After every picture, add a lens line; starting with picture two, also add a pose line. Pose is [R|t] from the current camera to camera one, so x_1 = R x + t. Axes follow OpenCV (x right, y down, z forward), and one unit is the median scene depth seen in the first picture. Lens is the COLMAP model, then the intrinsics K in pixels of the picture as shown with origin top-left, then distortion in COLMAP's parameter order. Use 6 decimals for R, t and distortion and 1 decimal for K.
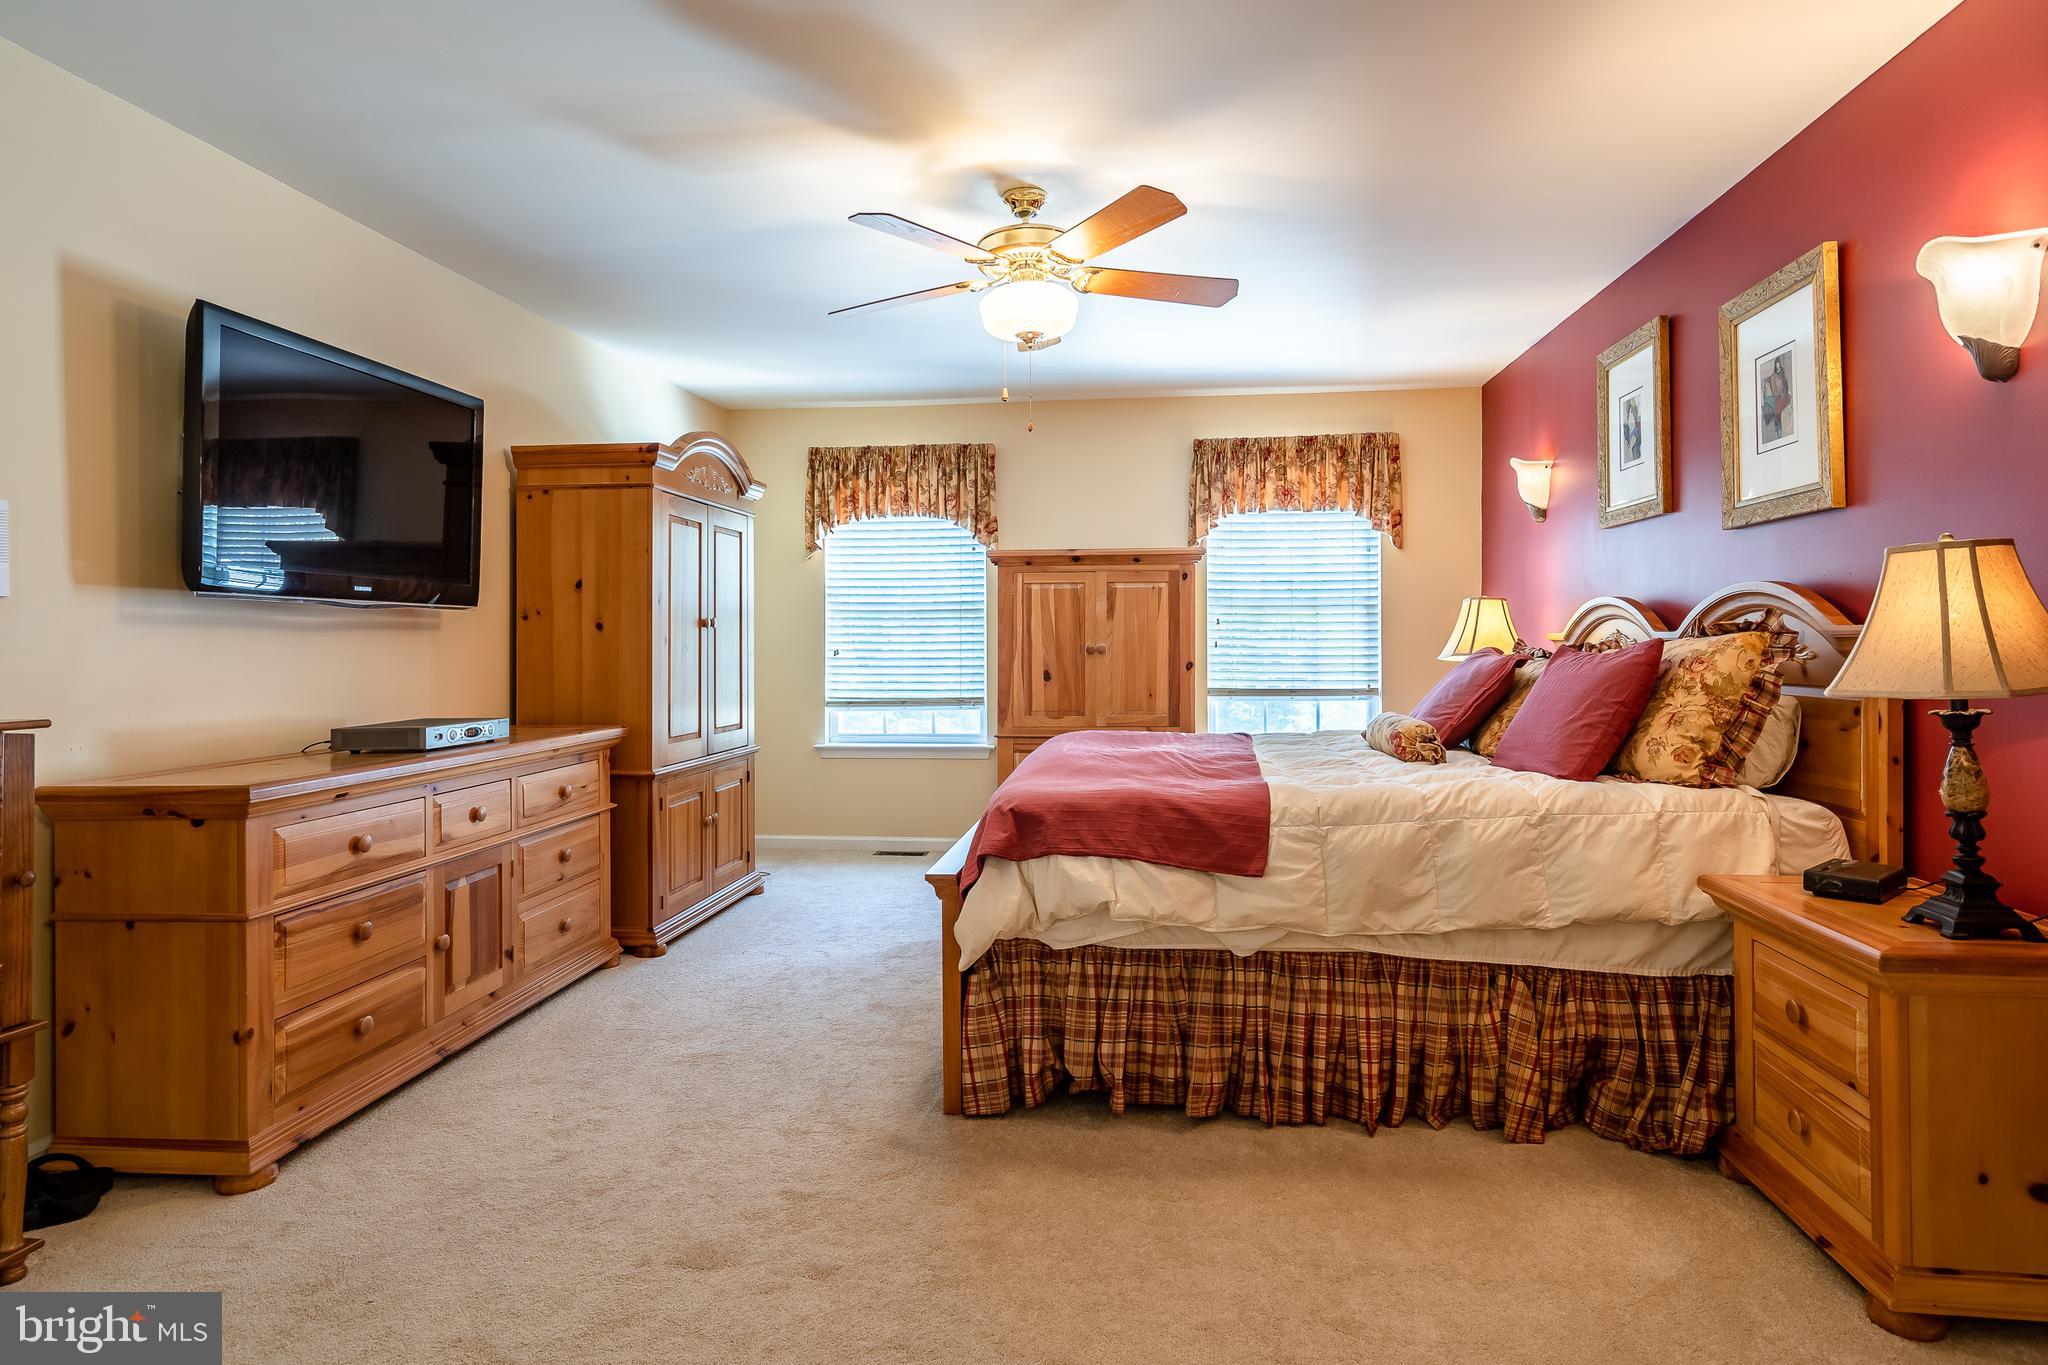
lens RADIAL K [[1164.3, 0, 1024.7], [0, 1164.3, 649.8], [0, 0, 1]] dist [0.004772, 0.001686]
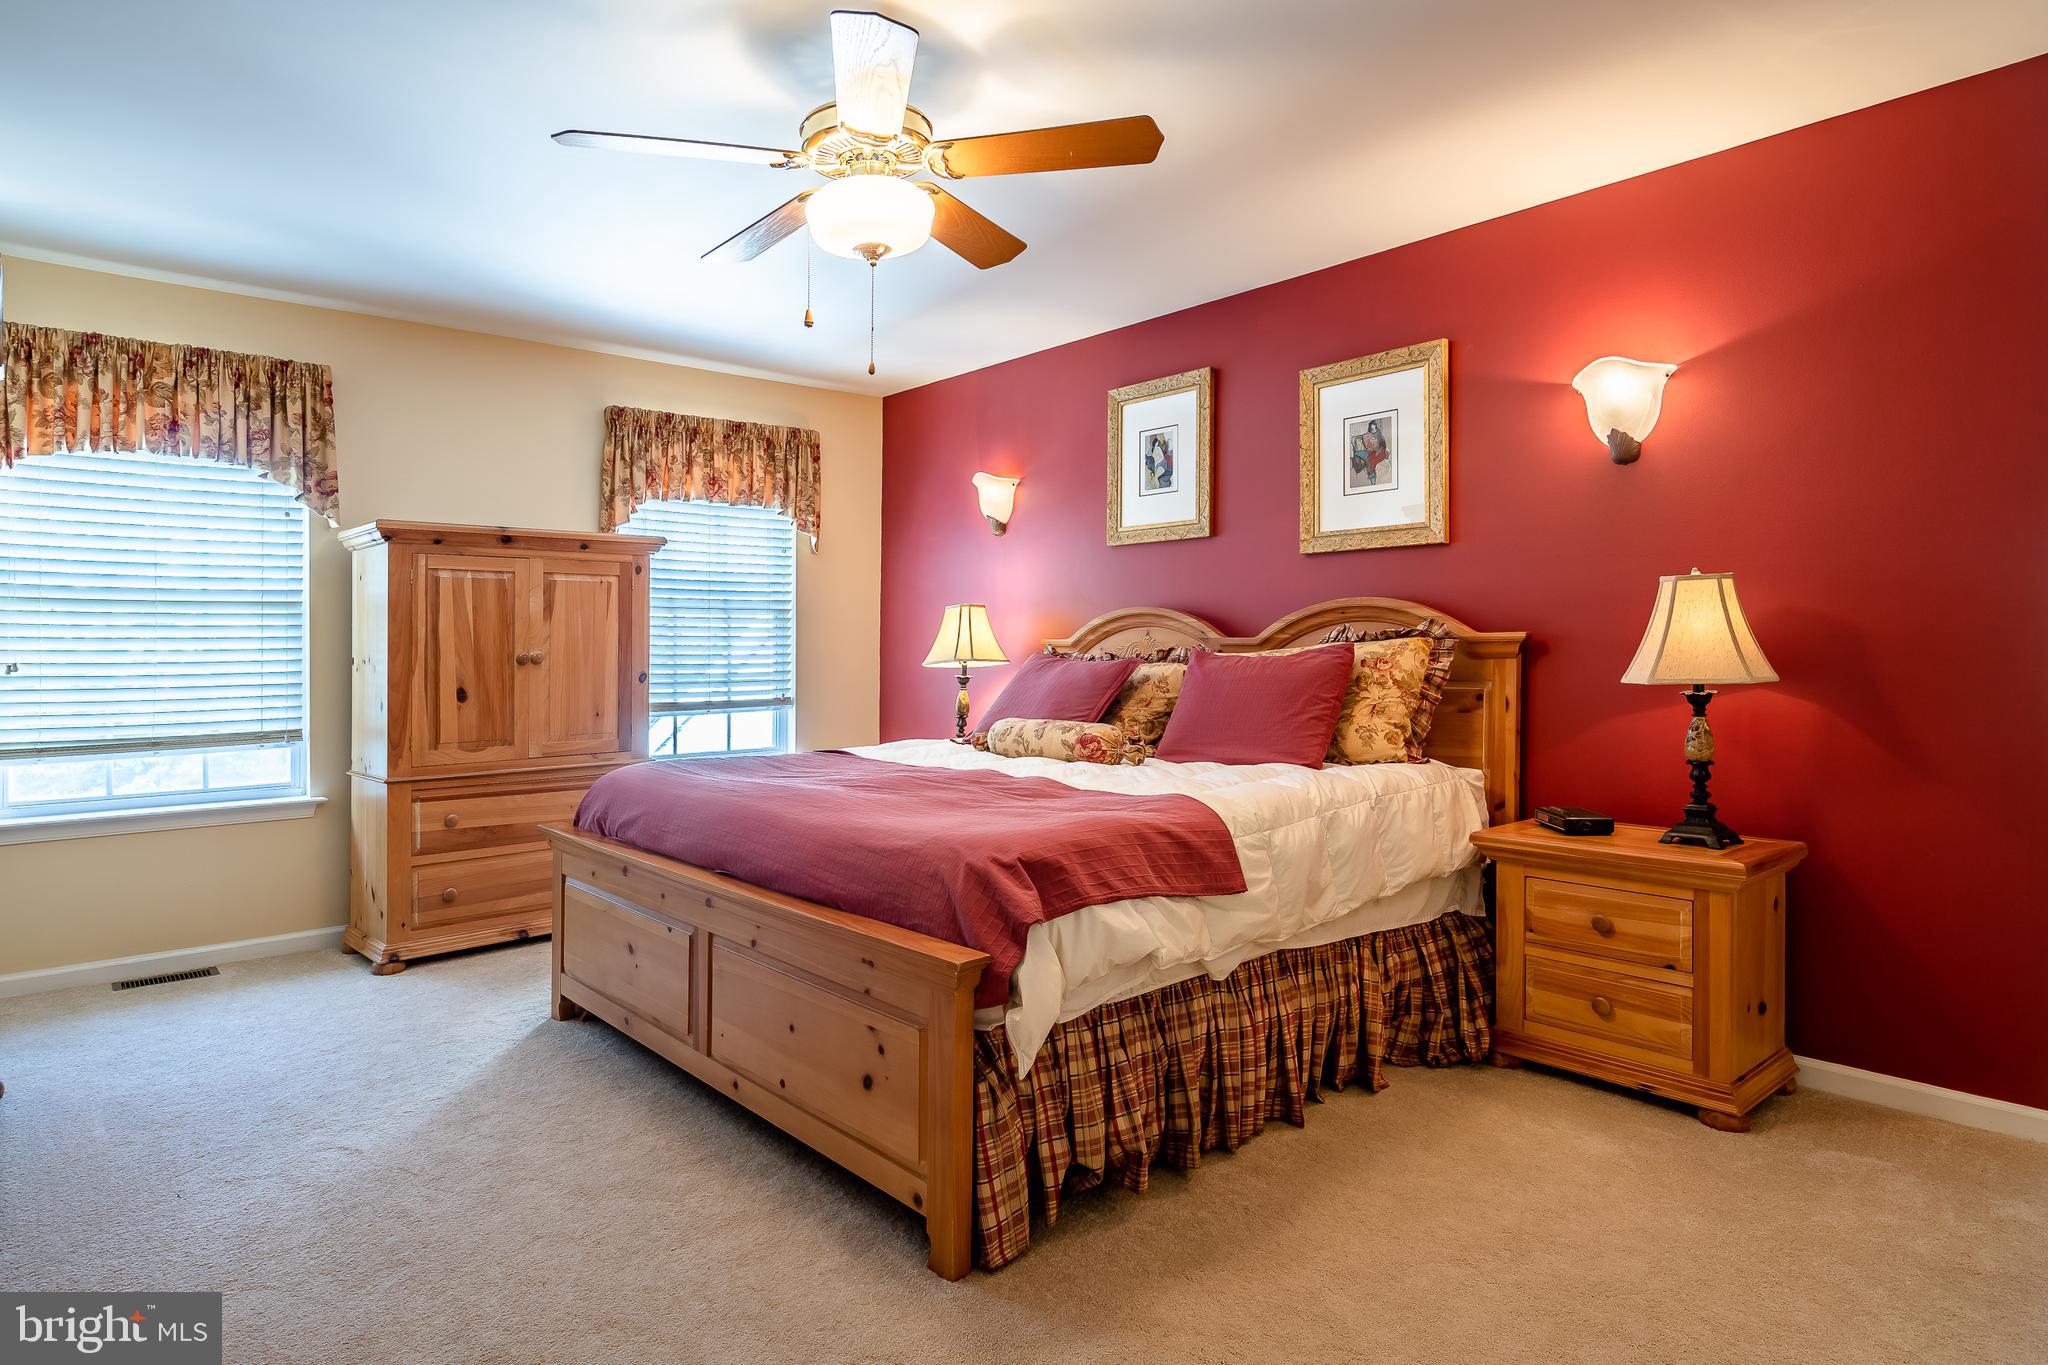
lens RADIAL K [[1159.3, 0, 1020.5], [0, 1159.3, 674.0], [0, 0, 1]] dist [0.004541, 0.001401]
pose [[0.666330, -0.017989, 0.745440, -0.402582], [0.008446, 0.999827, 0.016578, -0.000149], [-0.745609, -0.004751, 0.666367, 0.328361]]
